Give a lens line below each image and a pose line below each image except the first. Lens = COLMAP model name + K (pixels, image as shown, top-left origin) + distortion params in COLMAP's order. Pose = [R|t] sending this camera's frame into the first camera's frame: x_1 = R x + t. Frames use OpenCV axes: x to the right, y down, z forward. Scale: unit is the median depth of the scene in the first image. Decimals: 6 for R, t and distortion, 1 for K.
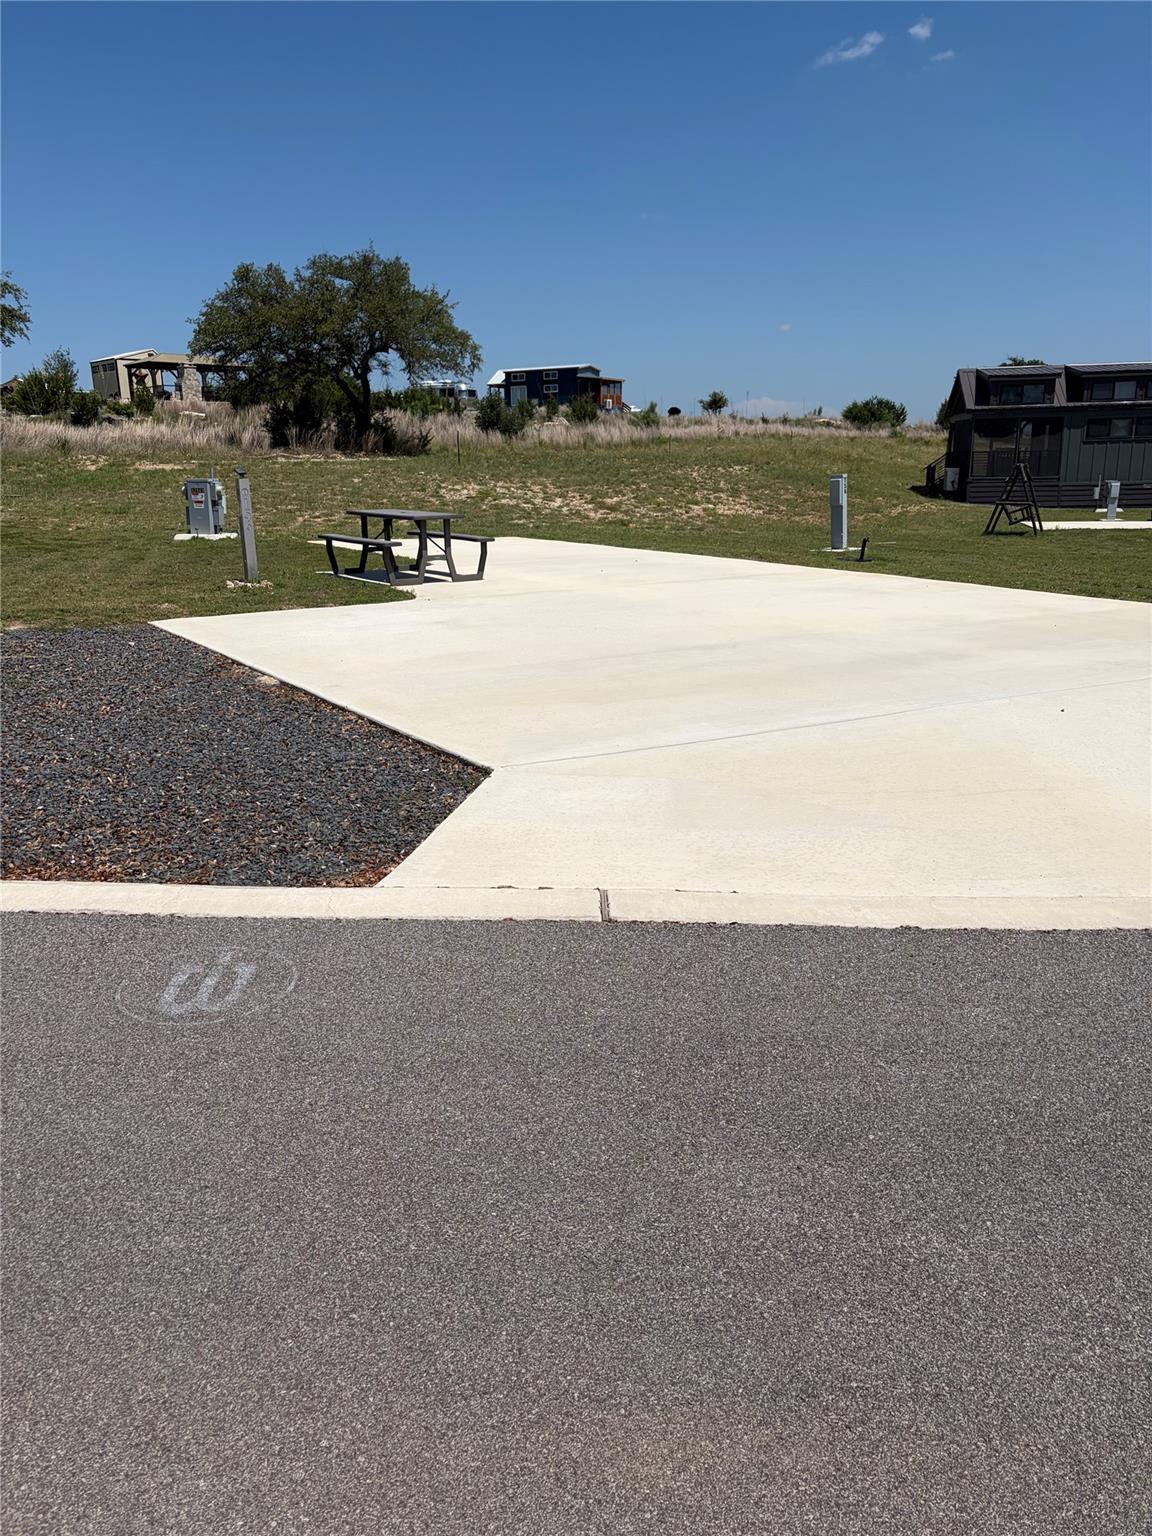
lens RADIAL K [[1178.9, 0, 571.8], [0, 1178.9, 764.3], [0, 0, 1]] dist [0.061055, -0.021644]
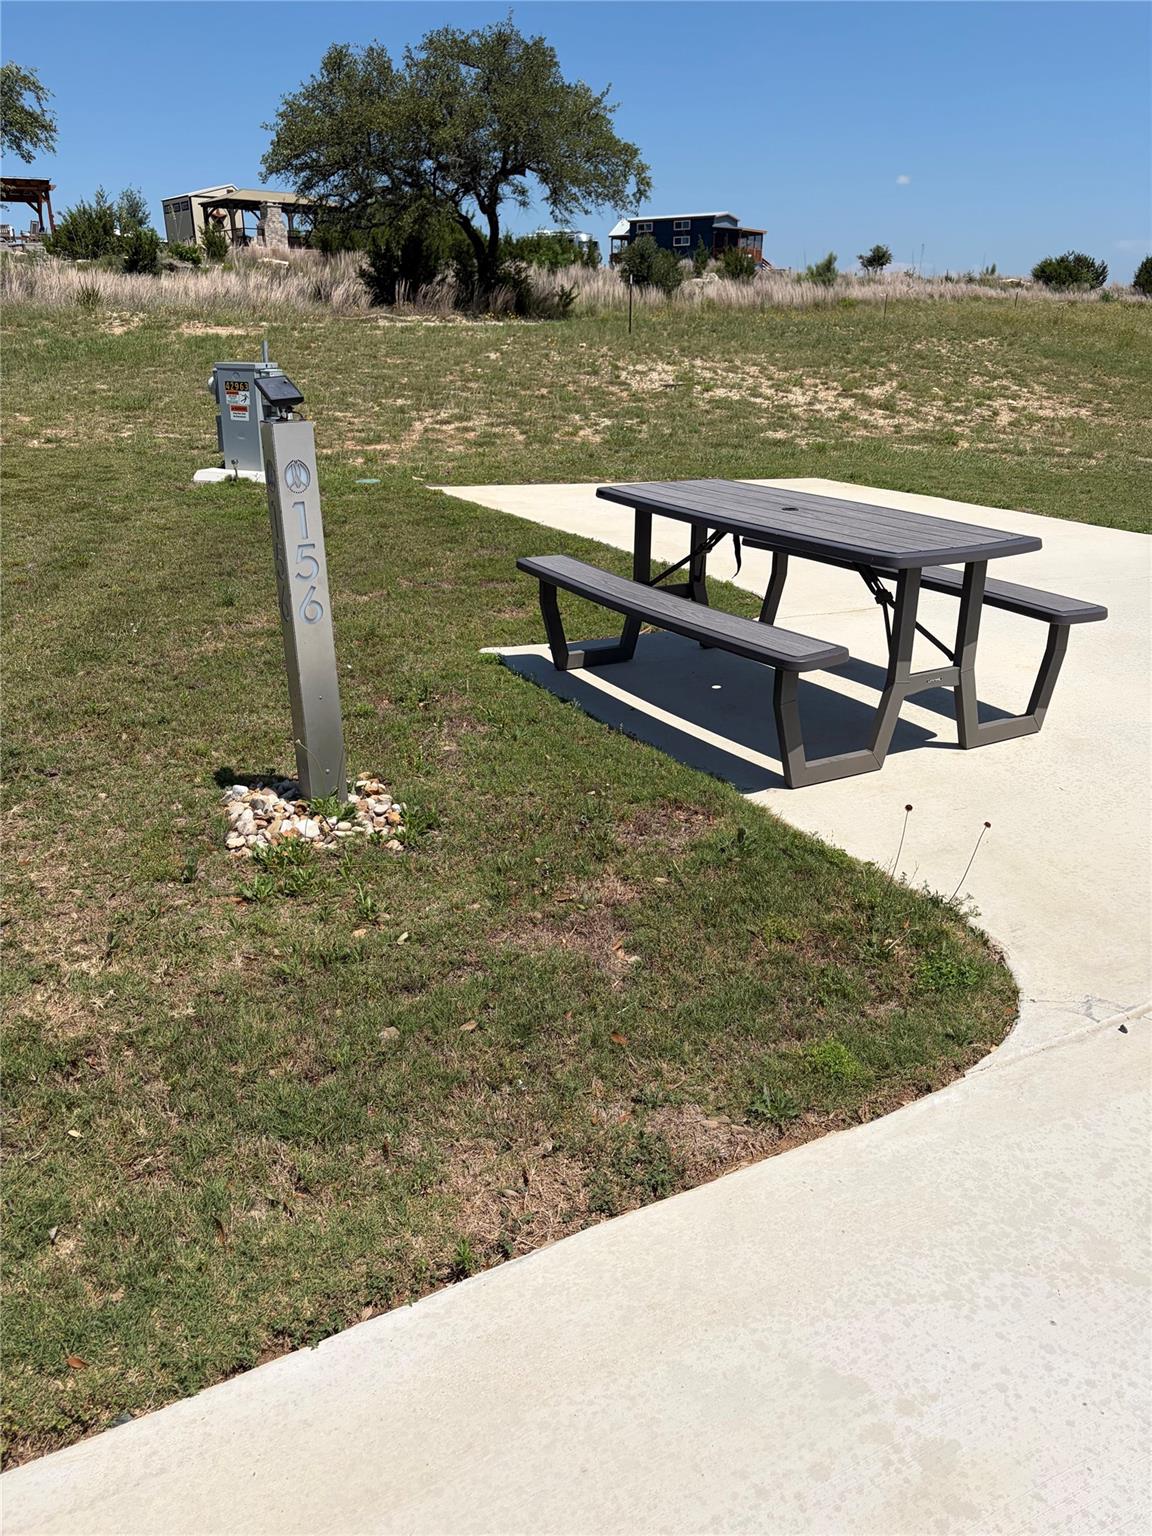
lens RADIAL K [[1178.9, 0, 581.1], [0, 1178.9, 769.2], [0, 0, 1]] dist [0.061055, -0.021644]
pose [[0.997289, 0.038549, -0.062683, -0.057996], [-0.031701, 0.993777, 0.106781, -0.056970], [0.066410, -0.104504, 0.992305, 0.219244]]
